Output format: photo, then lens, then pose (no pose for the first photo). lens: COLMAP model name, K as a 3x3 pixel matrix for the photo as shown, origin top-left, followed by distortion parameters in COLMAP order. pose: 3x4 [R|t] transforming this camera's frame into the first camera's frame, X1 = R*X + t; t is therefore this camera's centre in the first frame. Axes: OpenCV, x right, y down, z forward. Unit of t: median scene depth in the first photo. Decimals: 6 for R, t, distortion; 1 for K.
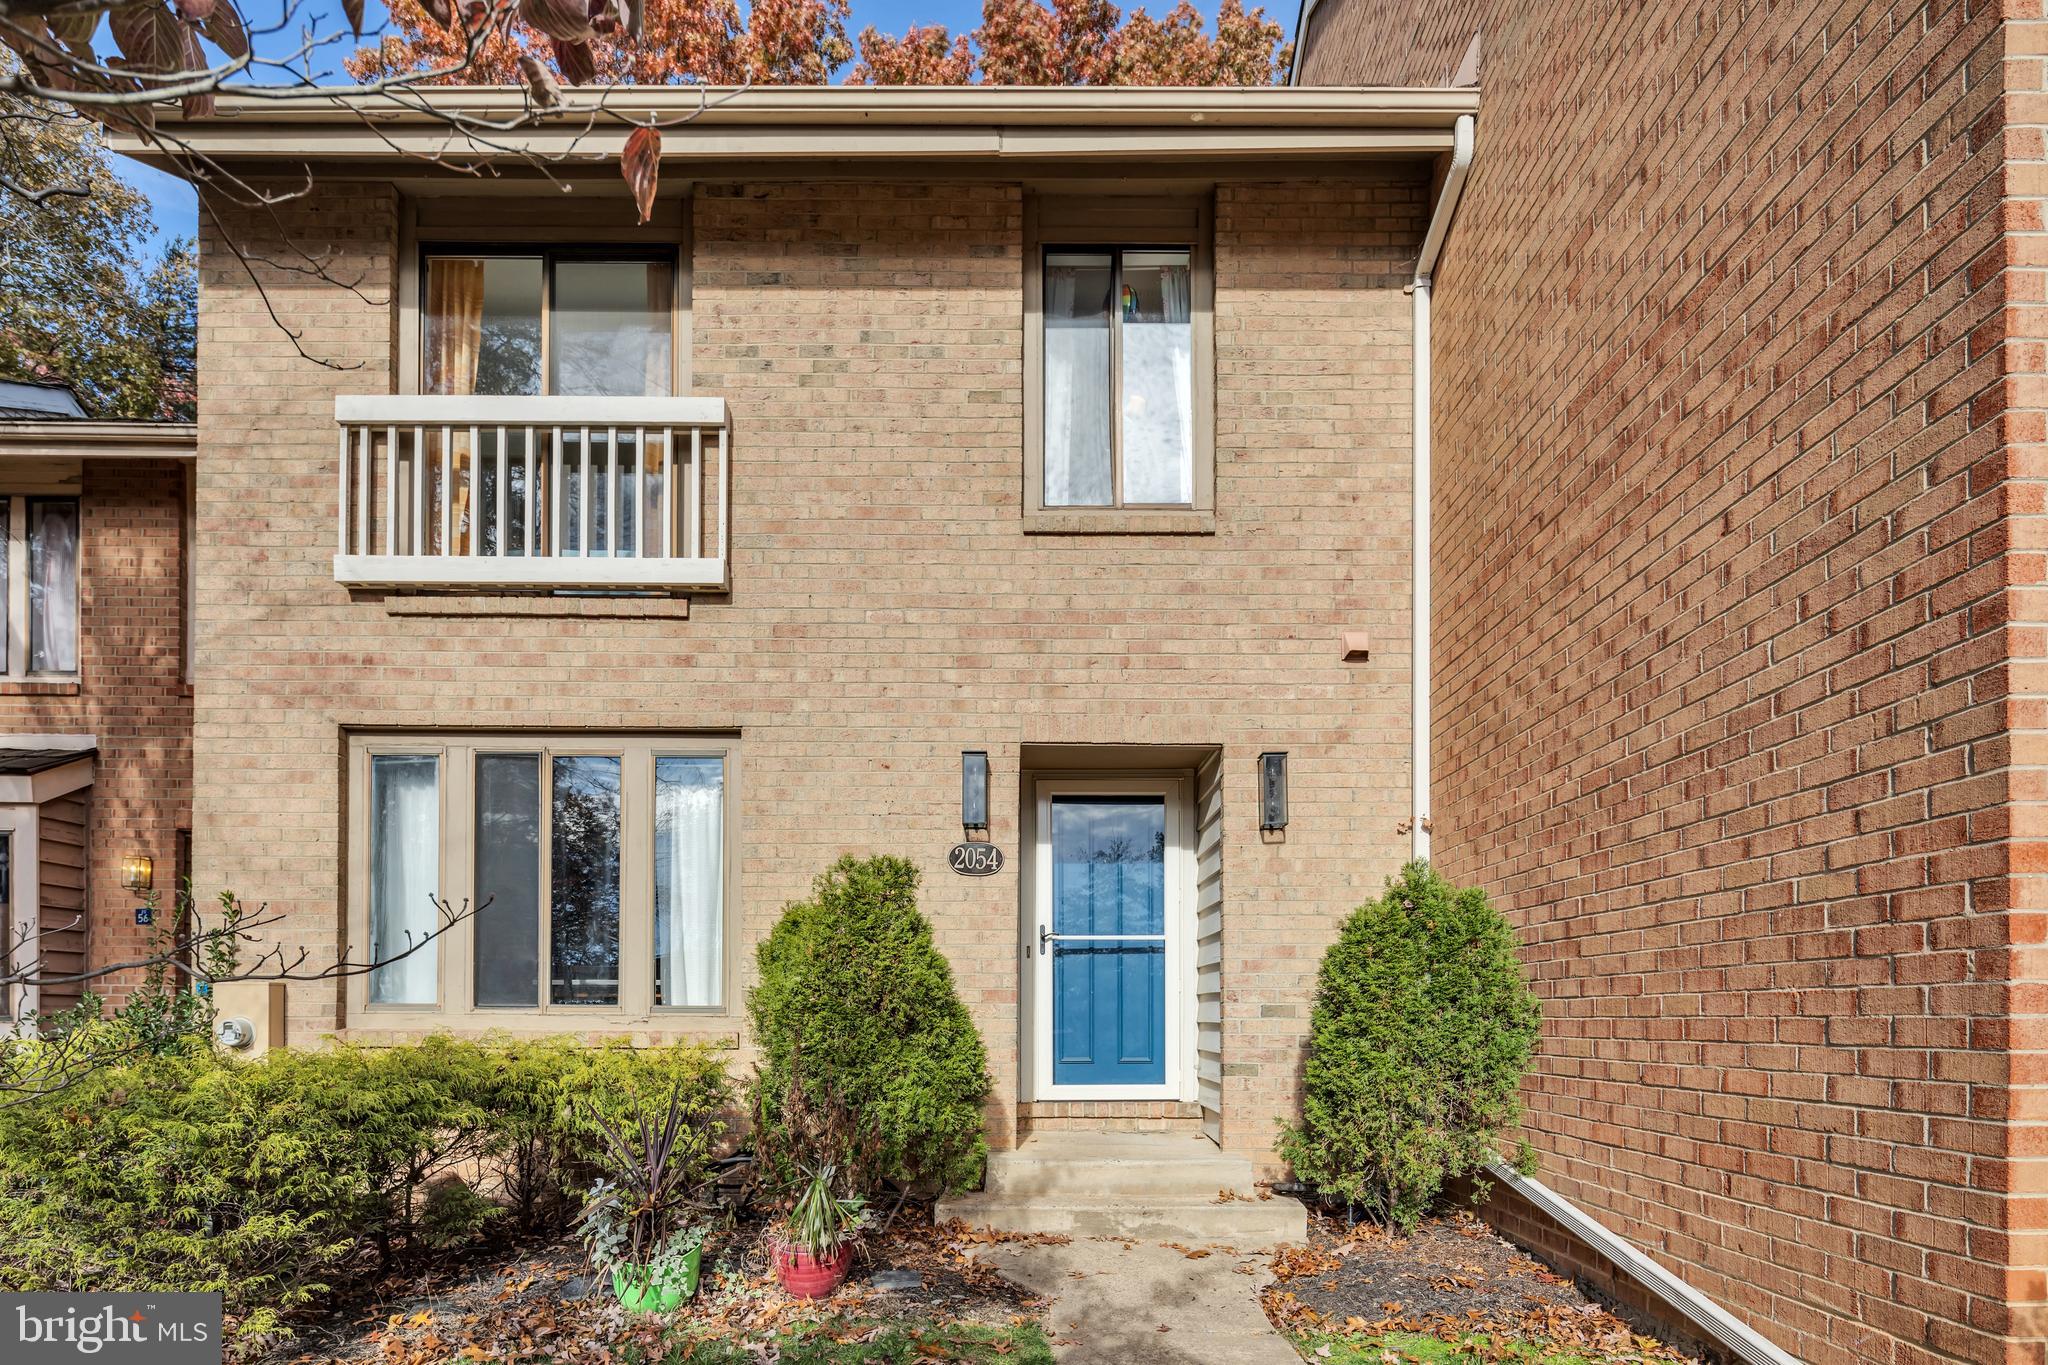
lens RADIAL K [[1012.0, 0, 1024.0], [0, 1012.0, 707.0], [0, 0, 1]] dist [-0.003265, -0.000801]
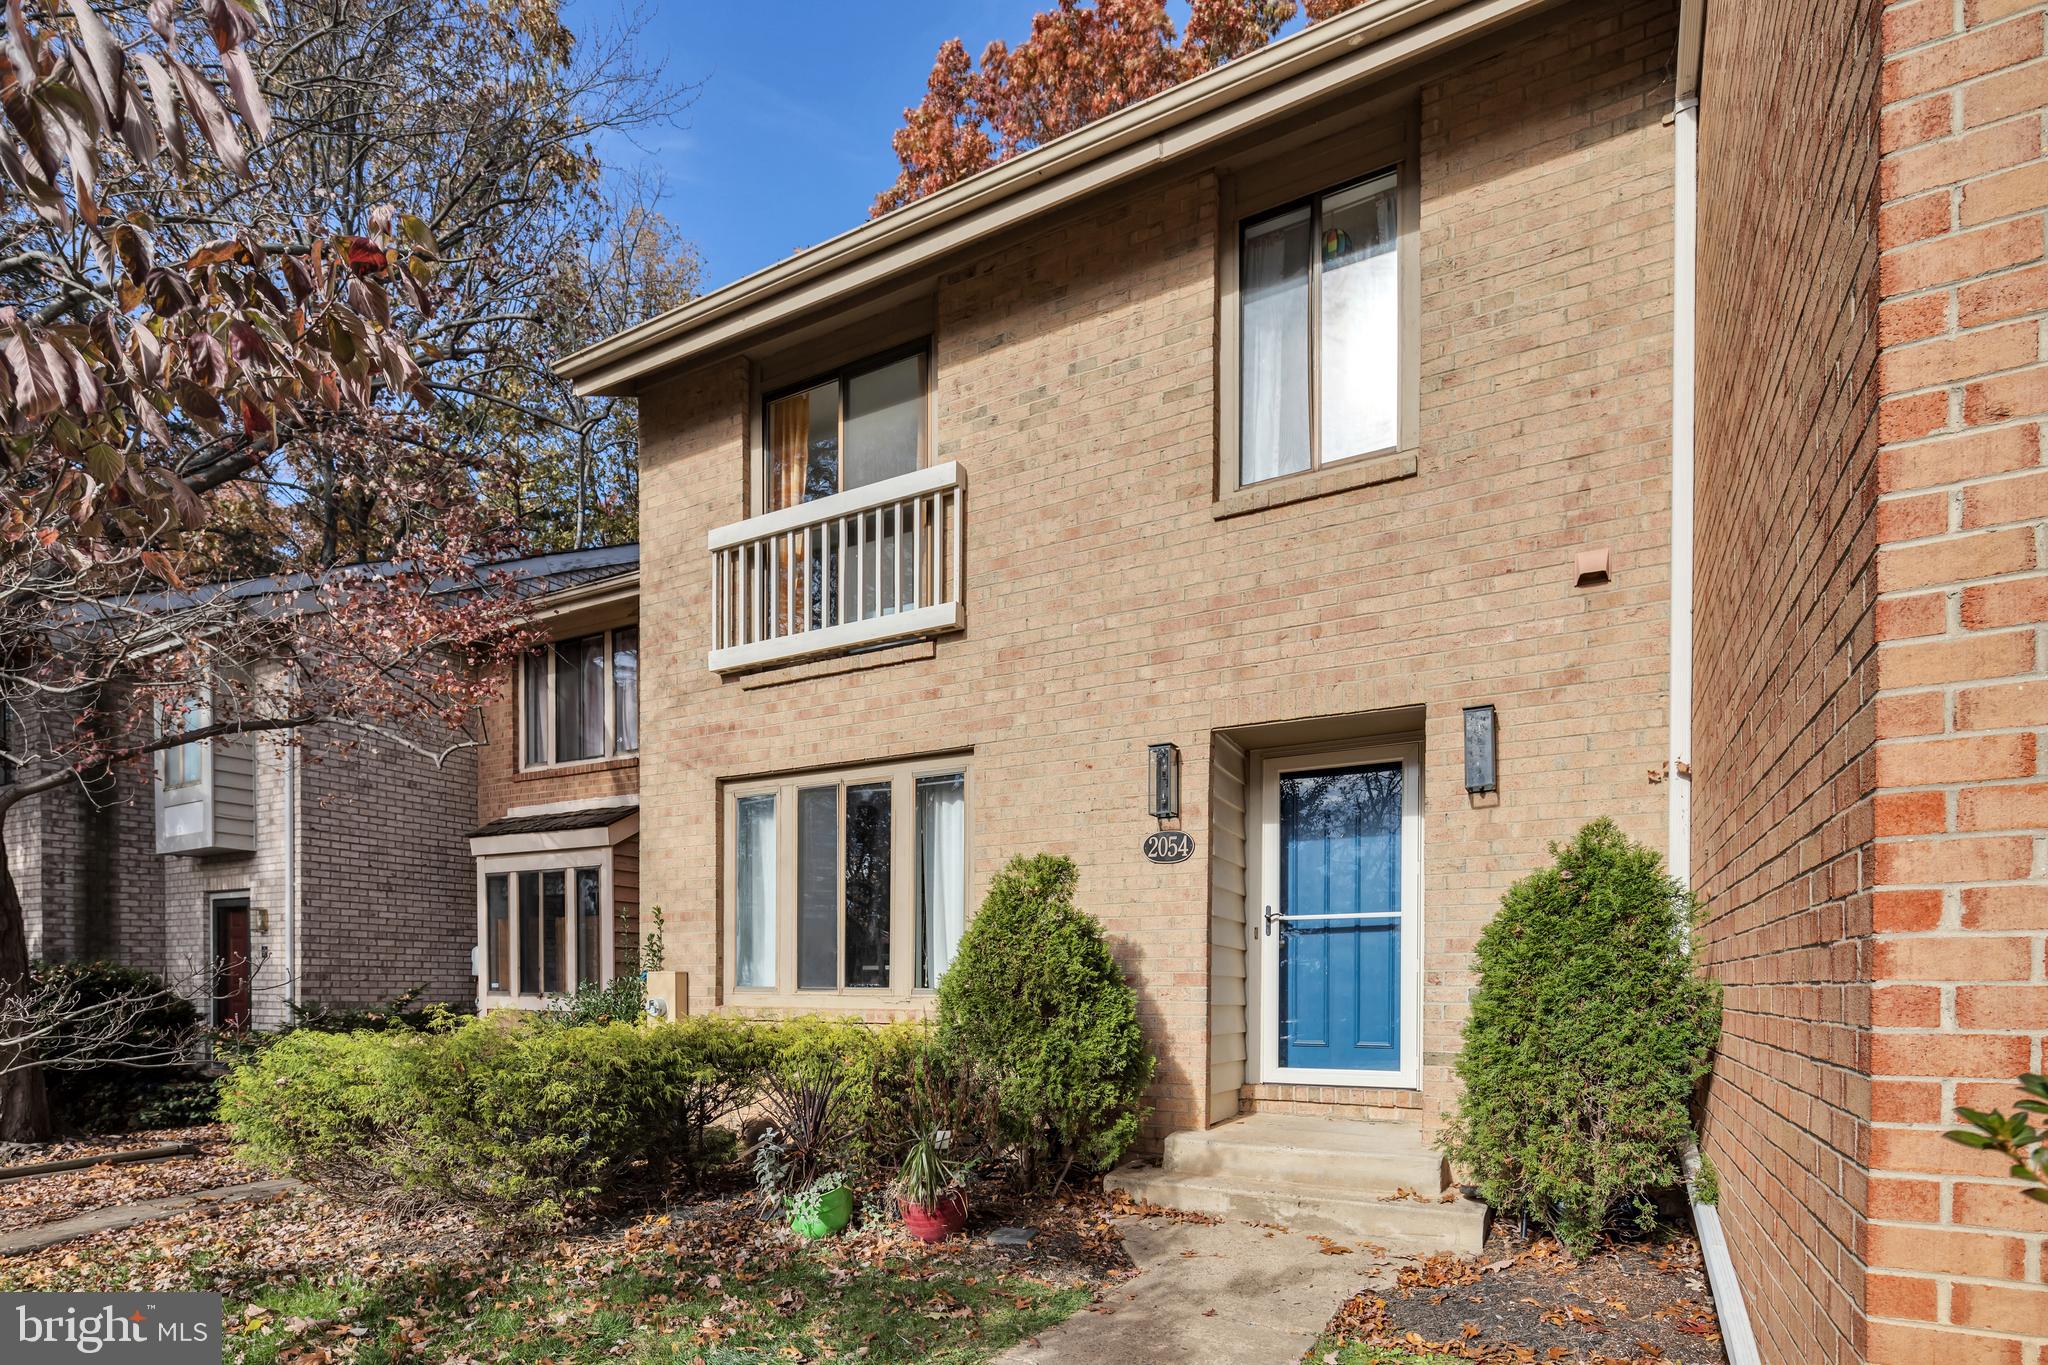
lens RADIAL K [[1004.7, 0, 1029.5], [0, 1004.7, 660.2], [0, 0, 1]] dist [-0.004908, -0.001217]
pose [[0.869041, -0.152032, -0.470801, 0.307682], [0.144771, 0.988106, -0.051852, -0.006994], [0.473084, -0.023097, 0.880714, 0.018803]]
